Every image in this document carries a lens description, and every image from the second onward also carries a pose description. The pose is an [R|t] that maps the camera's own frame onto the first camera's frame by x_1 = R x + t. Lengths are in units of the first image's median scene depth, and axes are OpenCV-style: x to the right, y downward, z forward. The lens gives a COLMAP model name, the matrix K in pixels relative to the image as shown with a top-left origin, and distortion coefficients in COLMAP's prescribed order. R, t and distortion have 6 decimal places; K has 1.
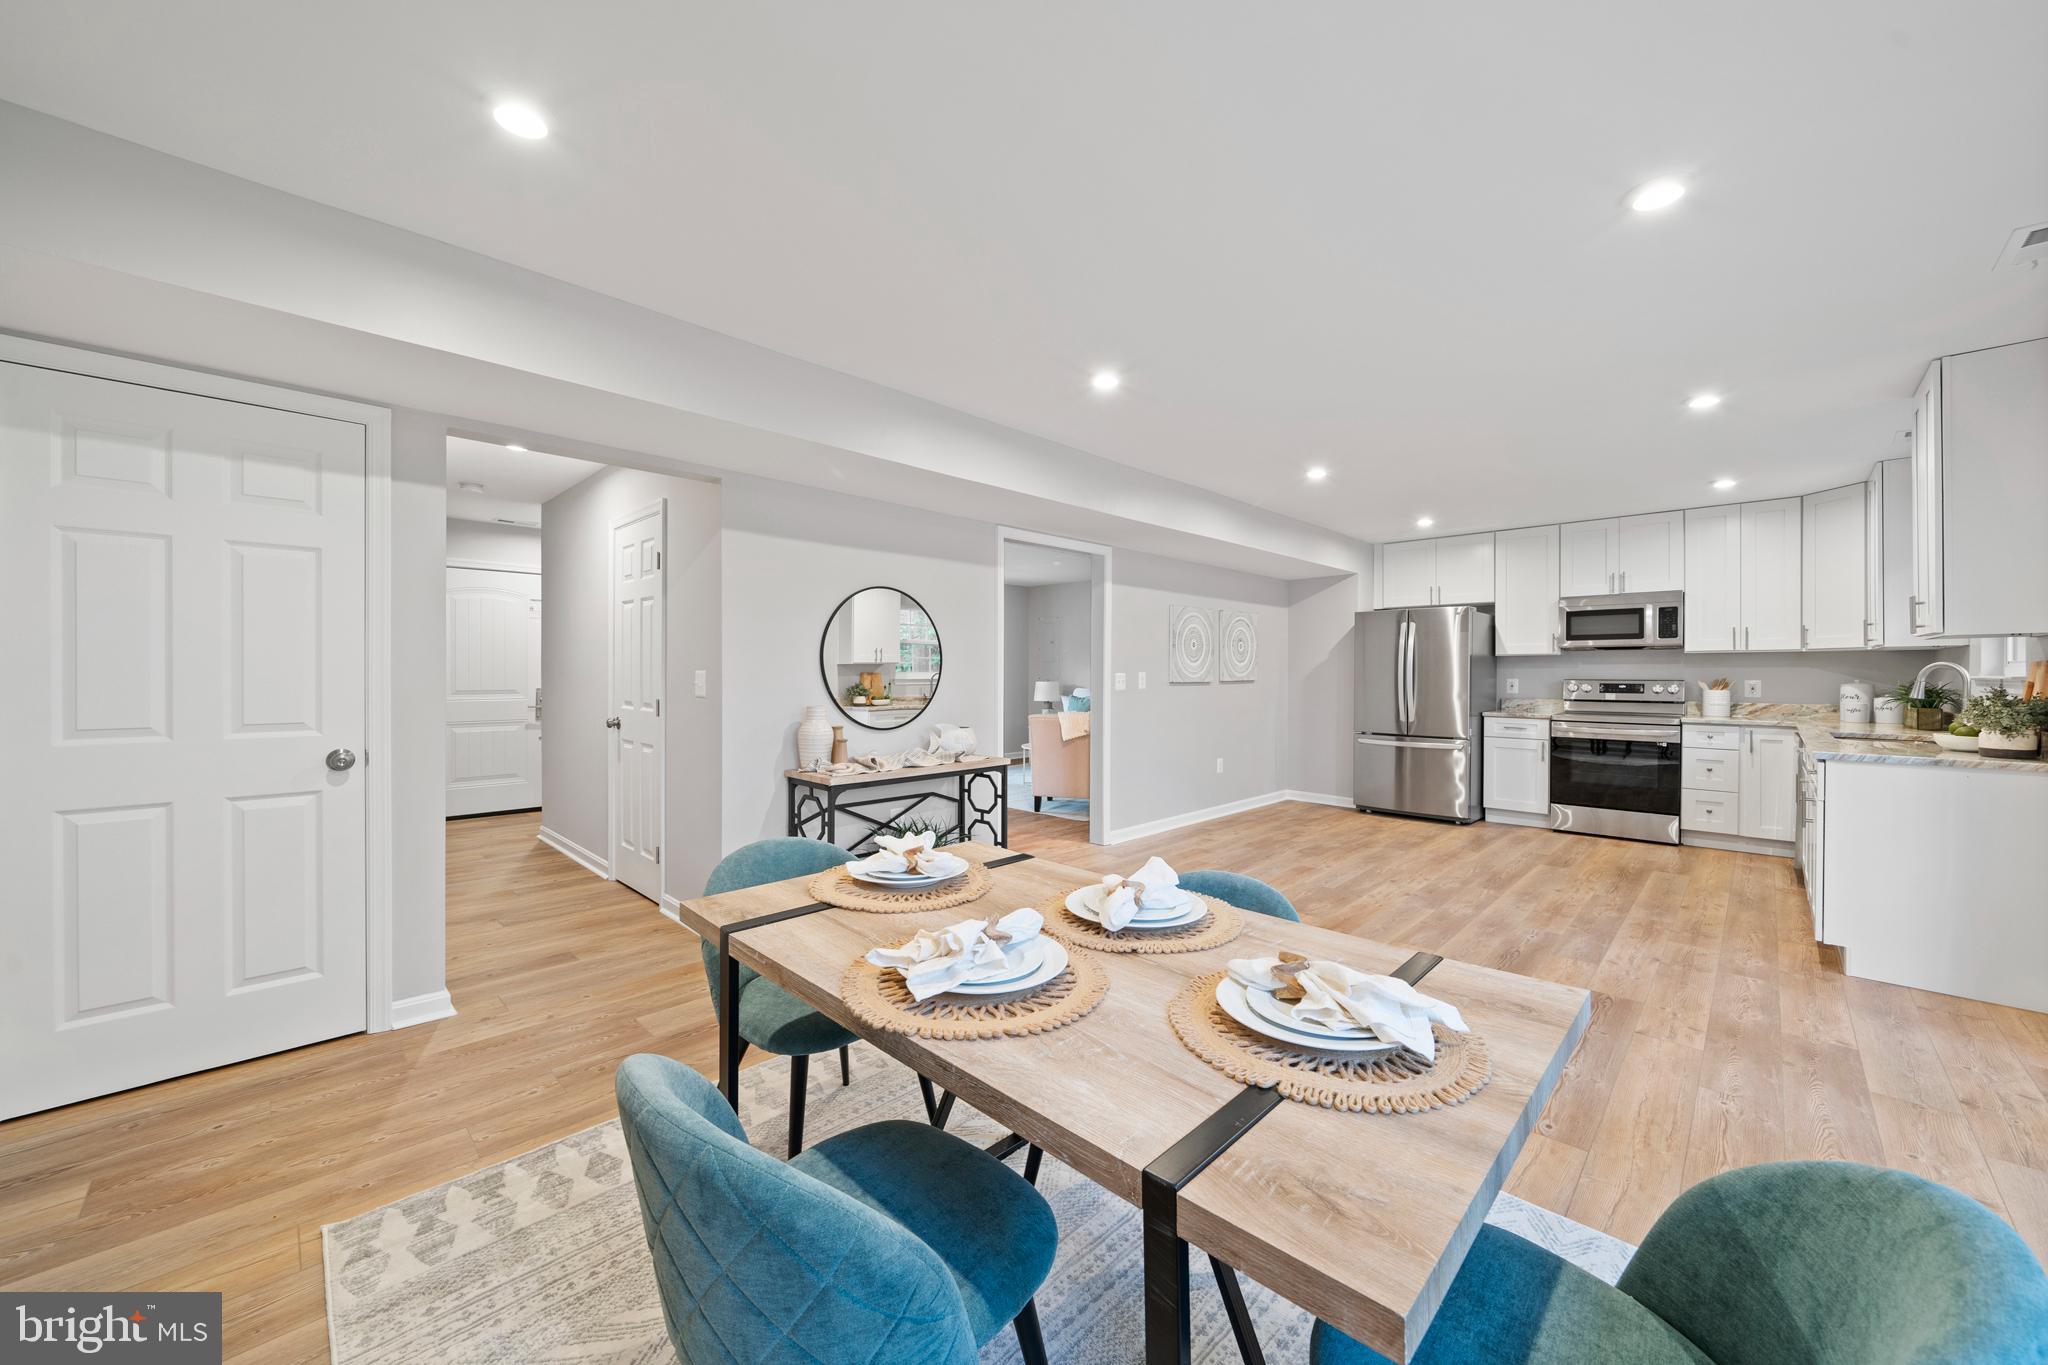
lens RADIAL K [[748.4, 0, 1023.1], [0, 748.4, 676.4], [0, 0, 1]] dist [-0.002118, -0.000217]
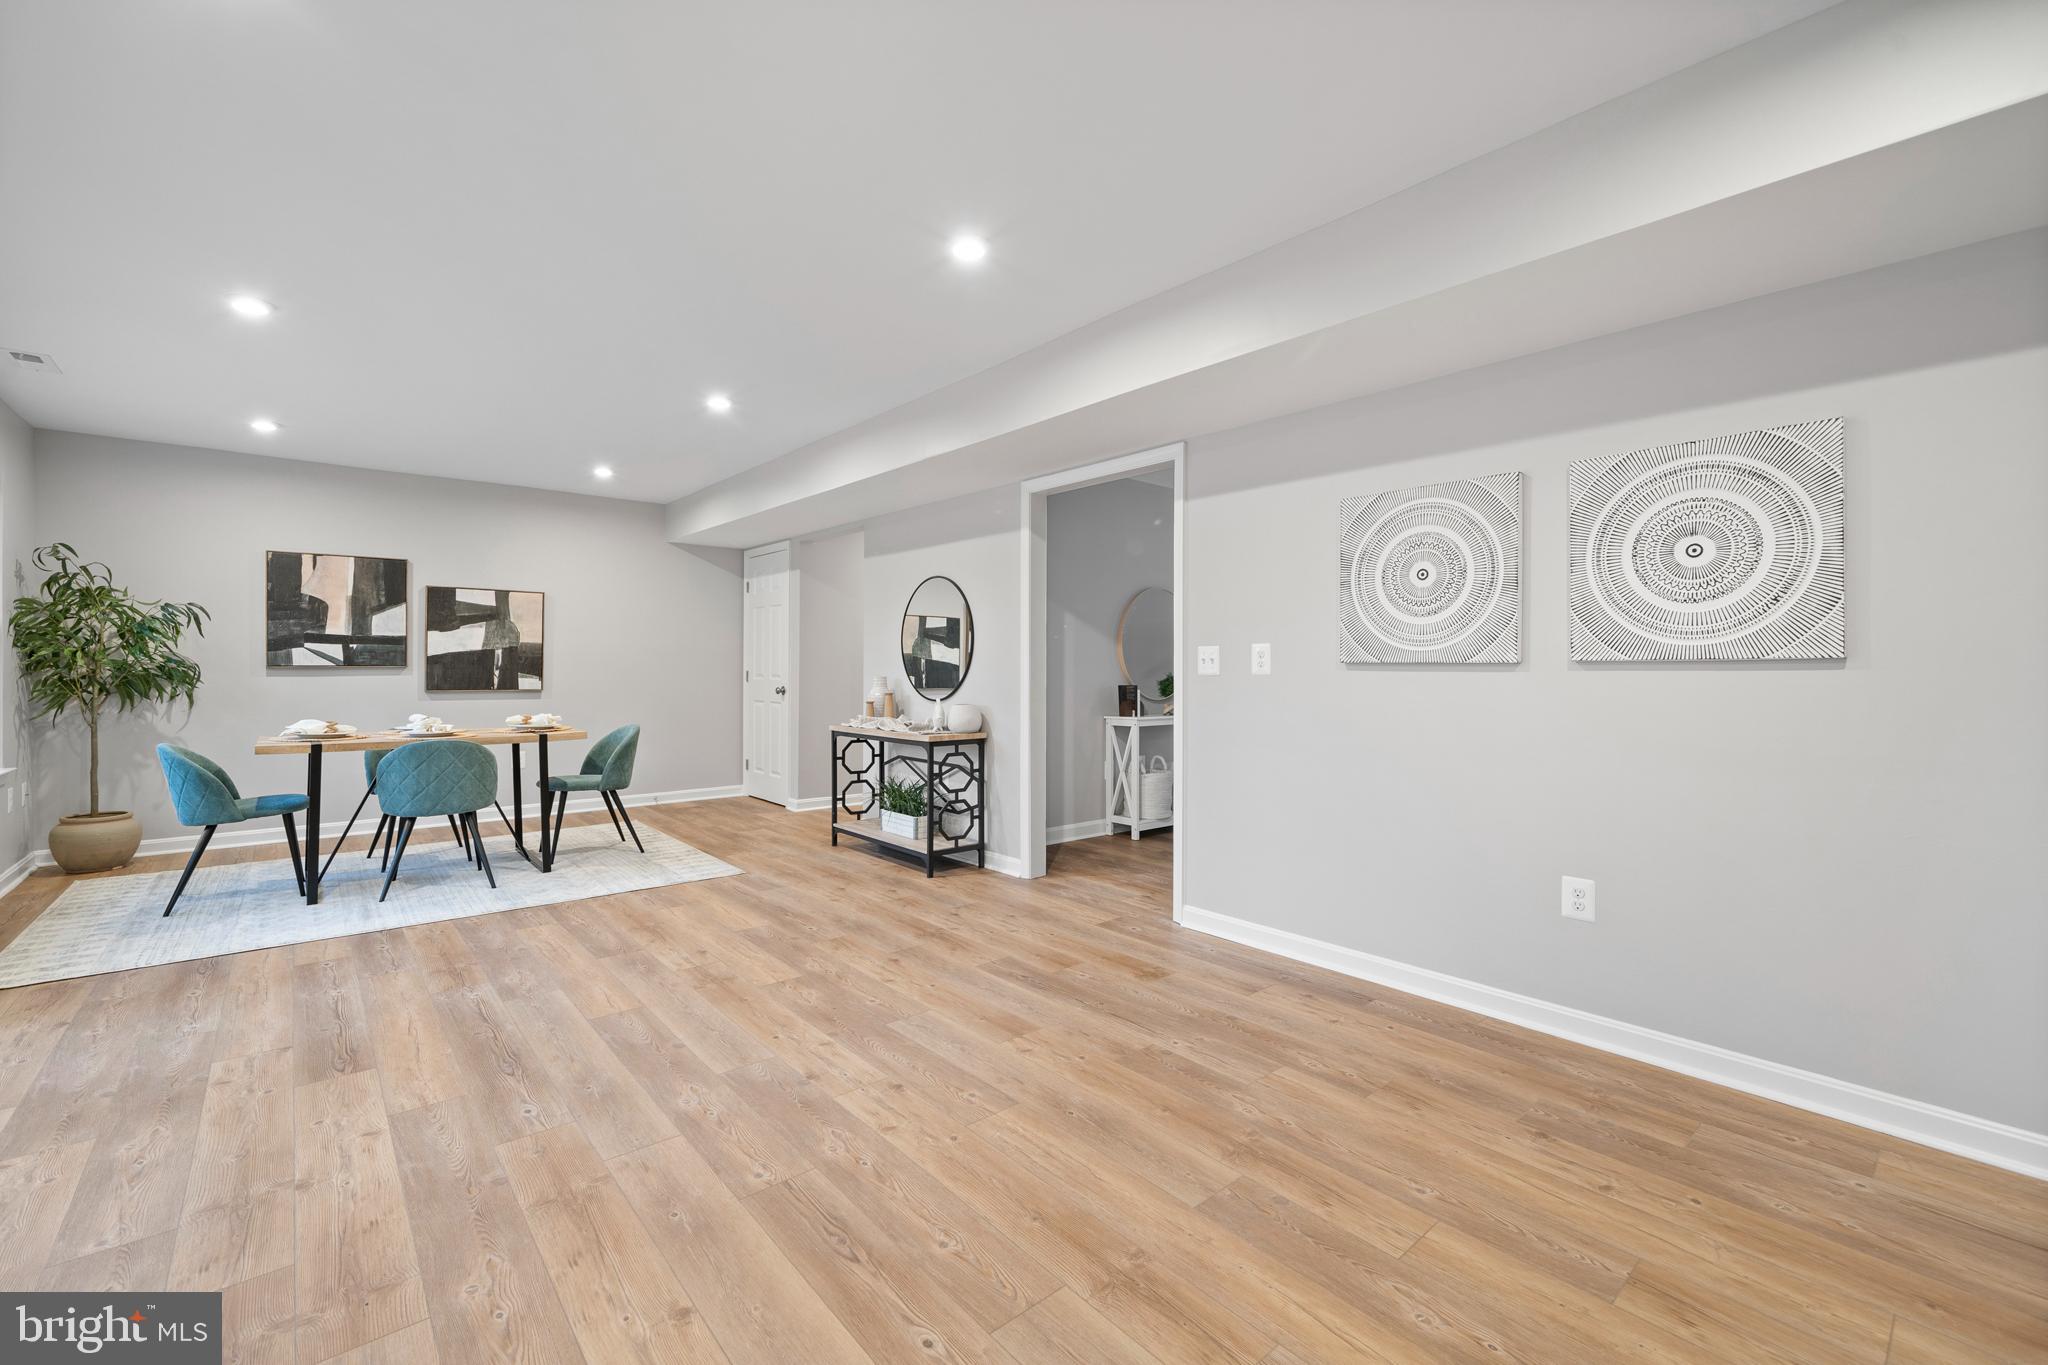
lens RADIAL K [[858.3, 0, 1017.3], [0, 858.3, 682.2], [0, 0, 1]] dist [0.000091, 0.000685]
pose [[-0.084933, 0.015625, -0.996264, 0.853327], [-0.006604, 0.999846, 0.016244, 0.014688], [0.996365, 0.007959, -0.084817, 0.944612]]
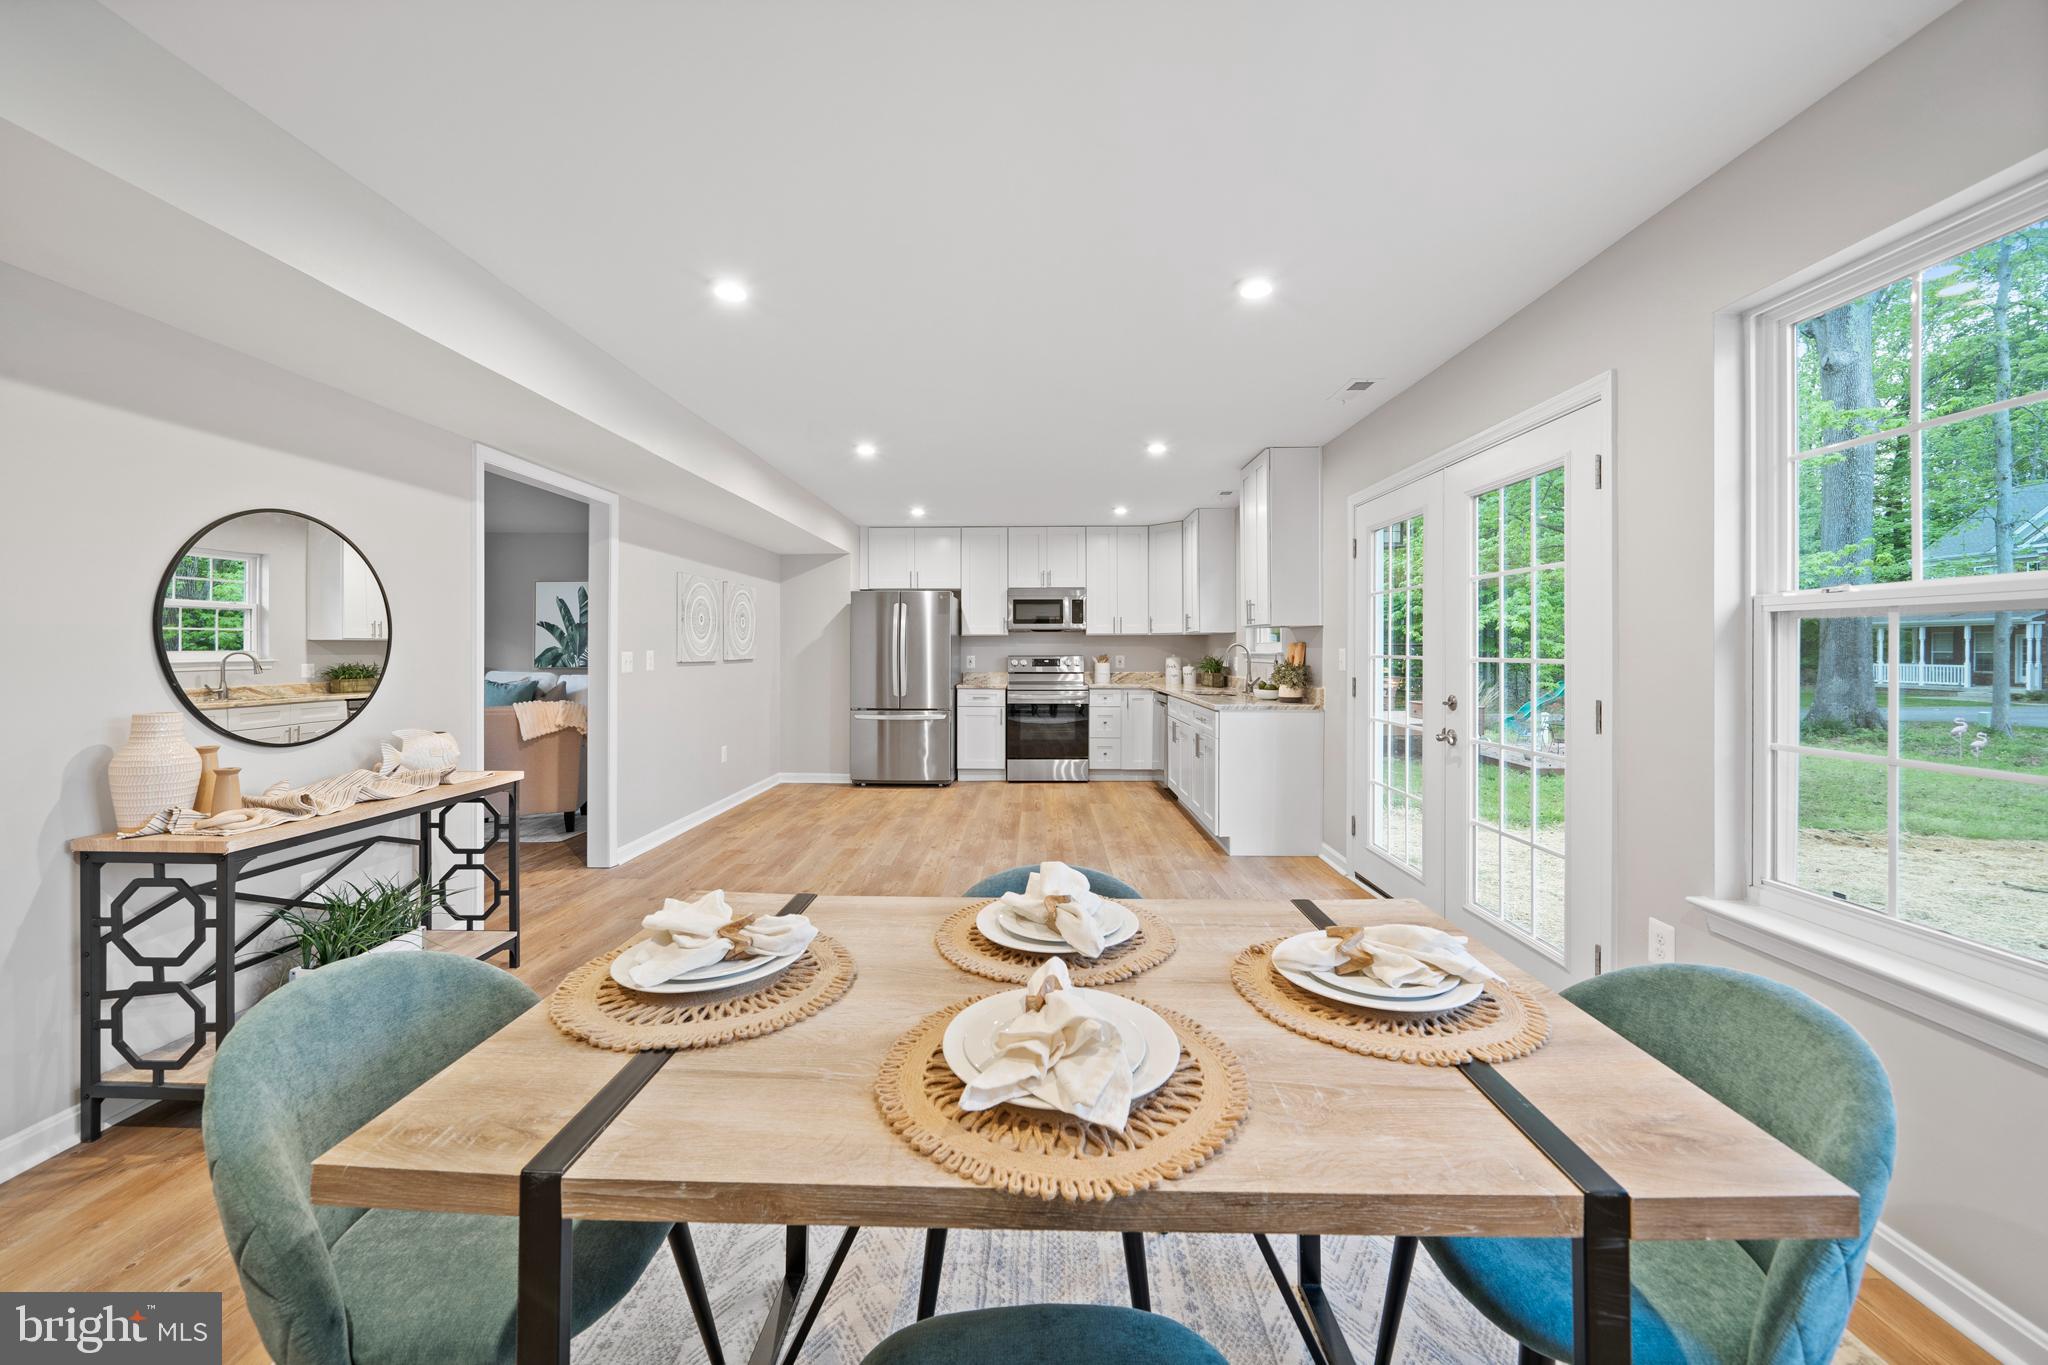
lens RADIAL K [[765.1, 0, 1017.3], [0, 765.1, 651.9], [0, 0, 1]] dist [-0.006601, -0.000131]
pose [[0.727056, -0.003000, 0.686572, -0.137068], [0.004975, 0.999987, -0.000898, -0.001250], [-0.686560, 0.004069, 0.727062, 0.110516]]
